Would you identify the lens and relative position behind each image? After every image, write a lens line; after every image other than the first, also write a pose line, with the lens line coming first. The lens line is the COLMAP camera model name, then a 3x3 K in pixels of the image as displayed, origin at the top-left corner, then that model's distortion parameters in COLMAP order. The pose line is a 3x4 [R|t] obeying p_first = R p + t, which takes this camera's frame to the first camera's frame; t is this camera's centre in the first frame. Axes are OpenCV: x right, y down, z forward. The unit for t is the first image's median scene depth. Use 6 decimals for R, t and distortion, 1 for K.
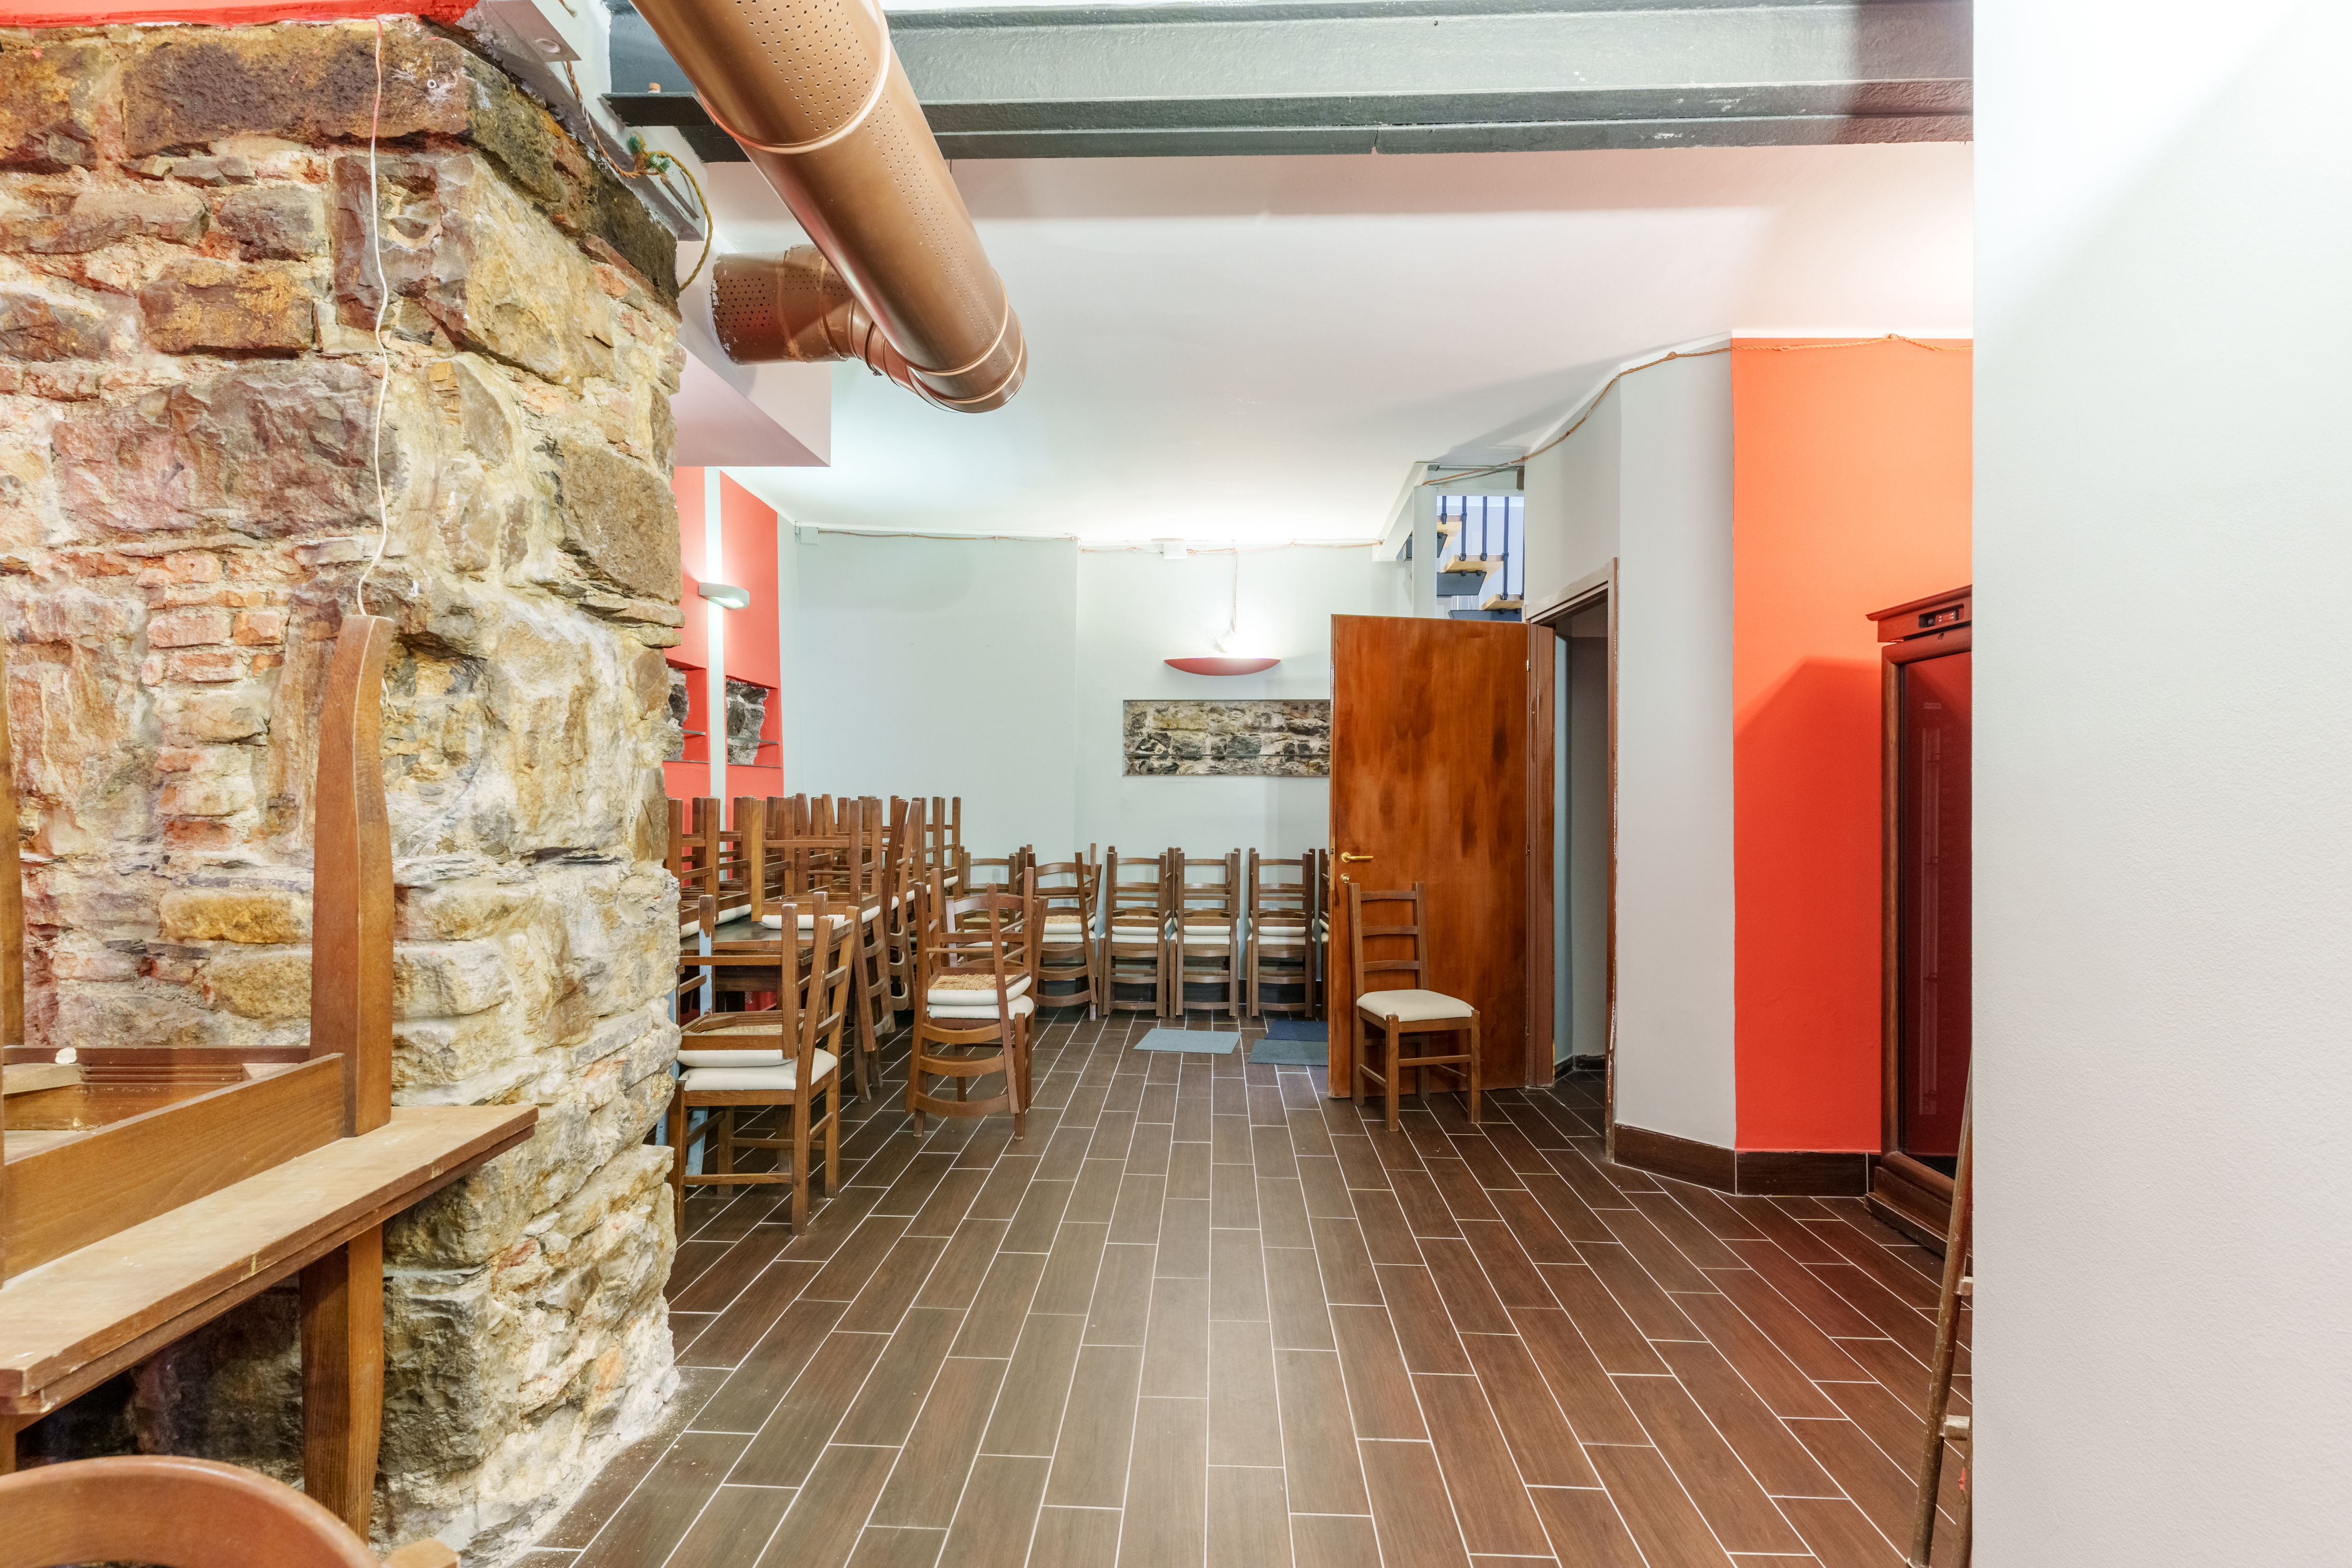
lens RADIAL K [[1154.1, 0, 1177.2], [0, 1154.1, 782.9], [0, 0, 1]] dist [-0.000215, 0.002516]
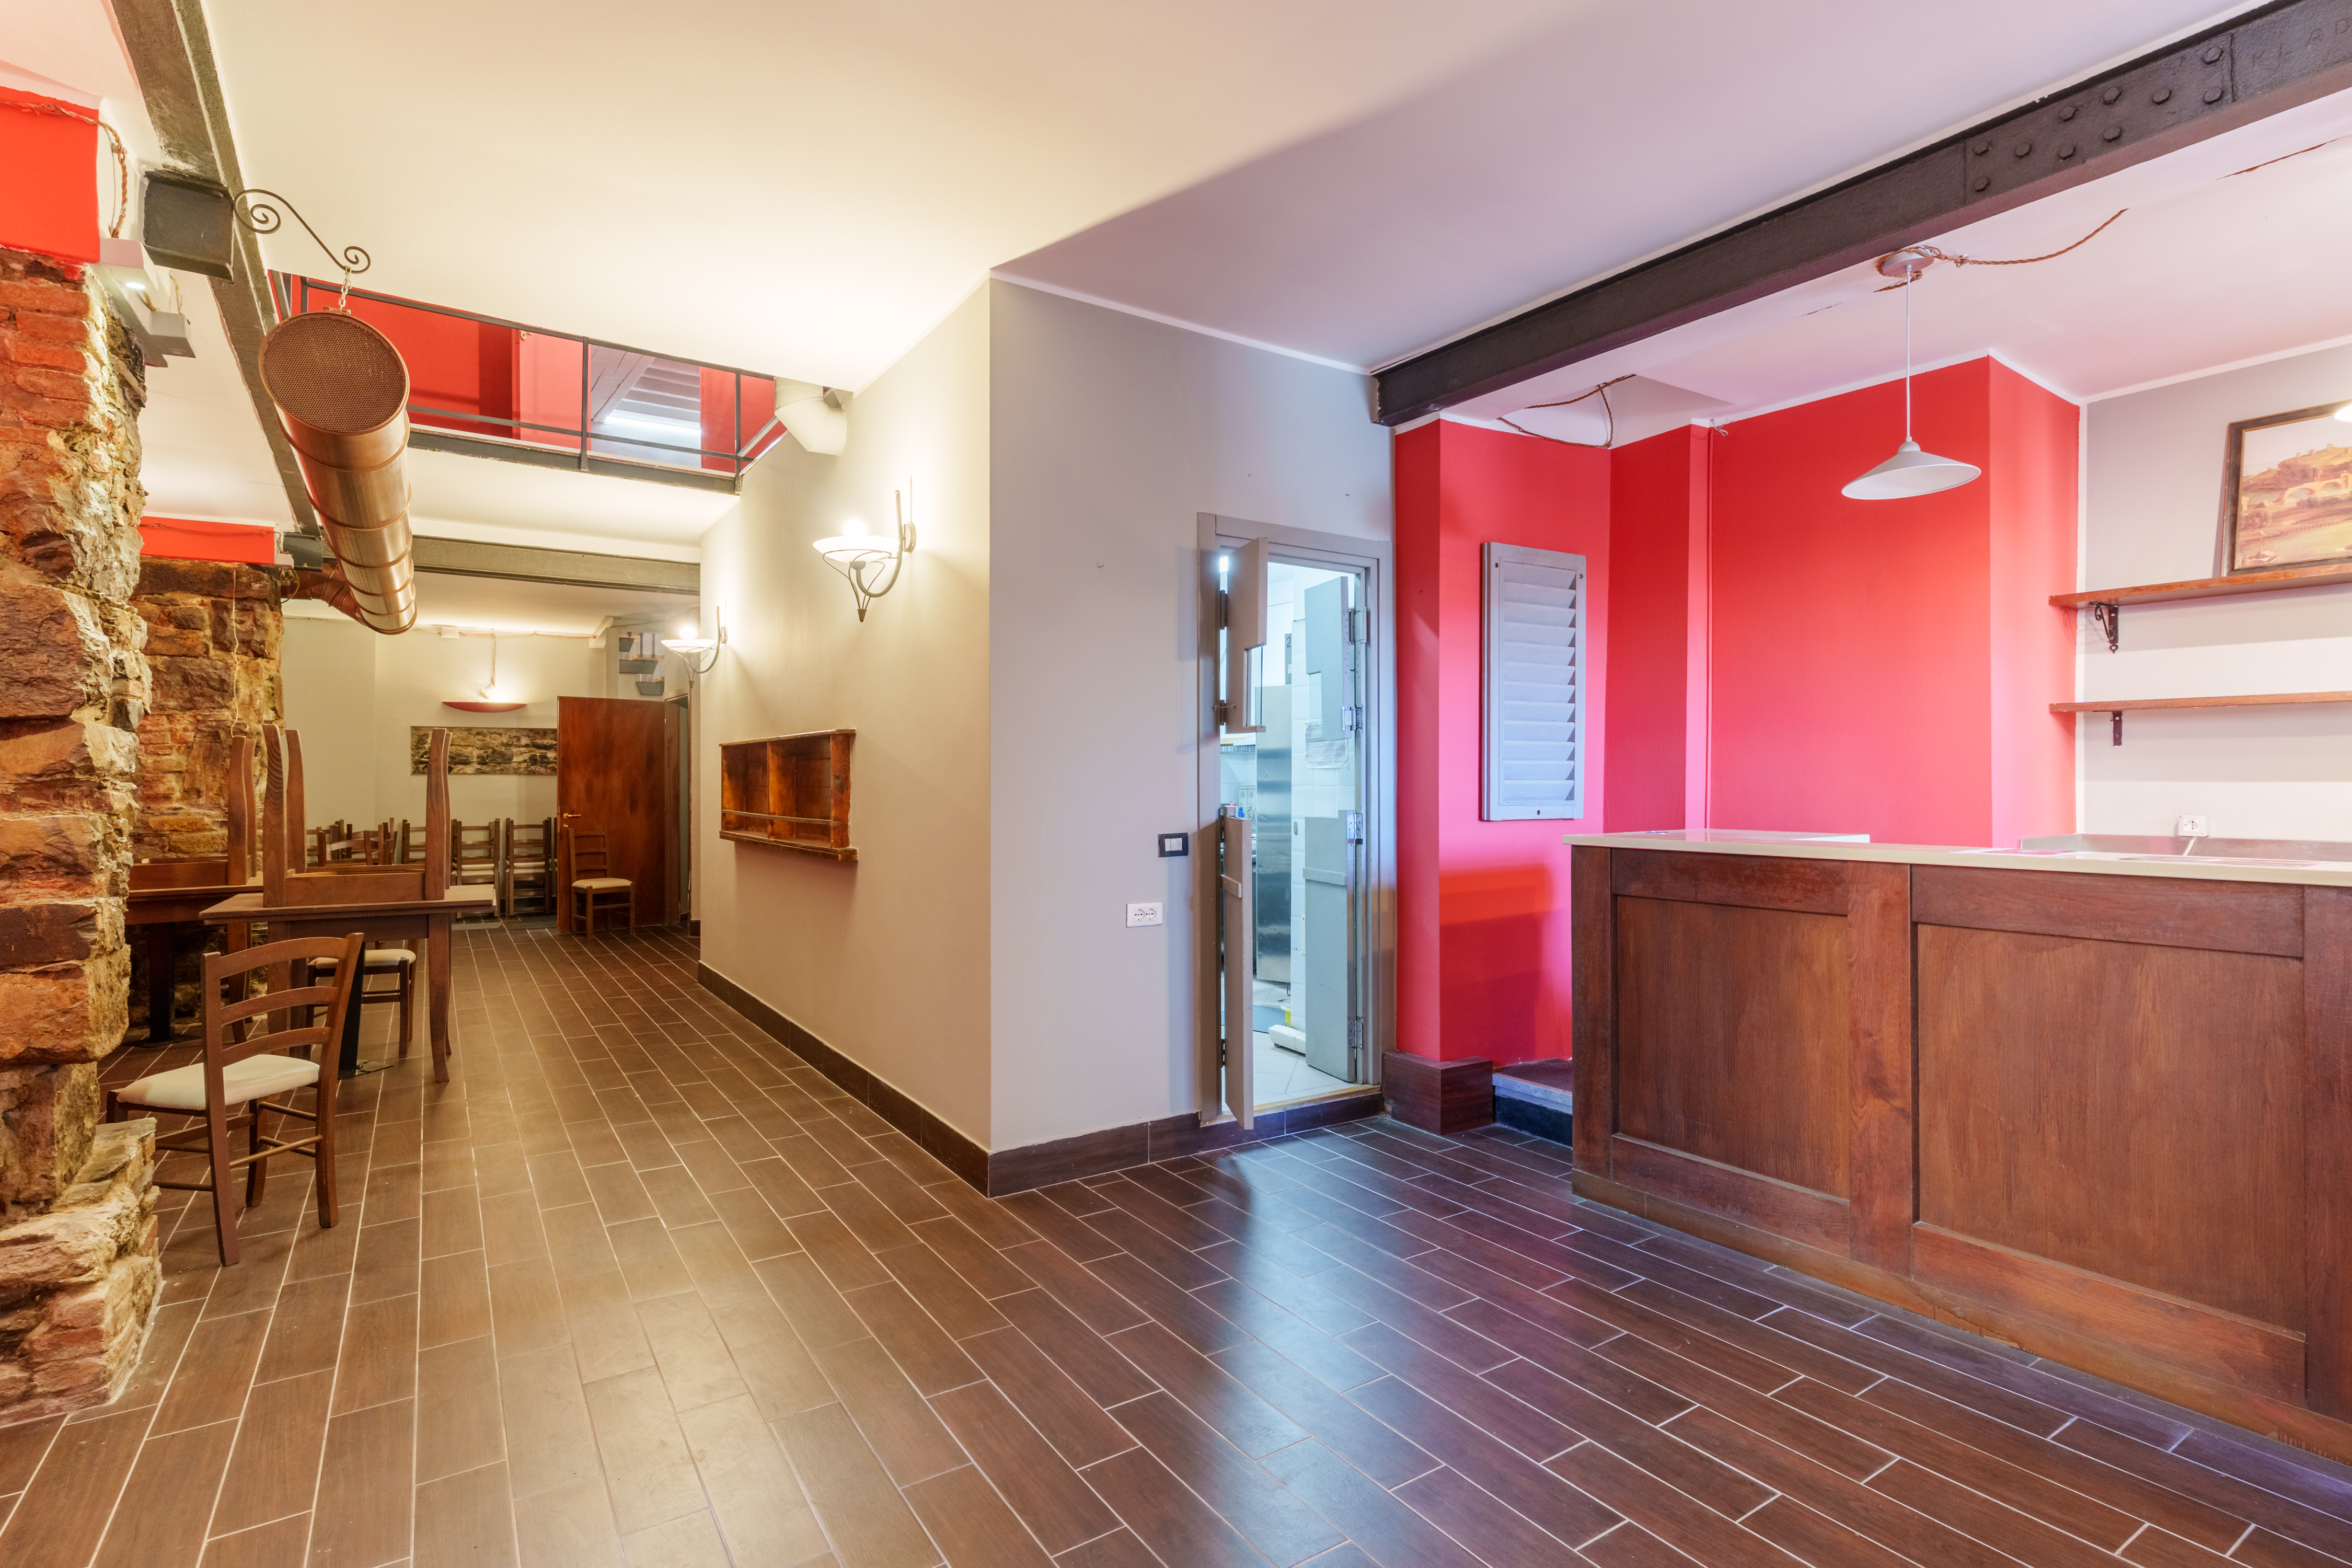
lens RADIAL K [[1154.1, 0, 1185.8], [0, 1154.1, 774.9], [0, 0, 1]] dist [-0.000215, 0.002516]
pose [[0.817792, -0.006393, 0.575478, -0.127133], [0.005446, 0.999979, 0.003370, -0.008456], [-0.575488, 0.000378, 0.817810, -1.253621]]
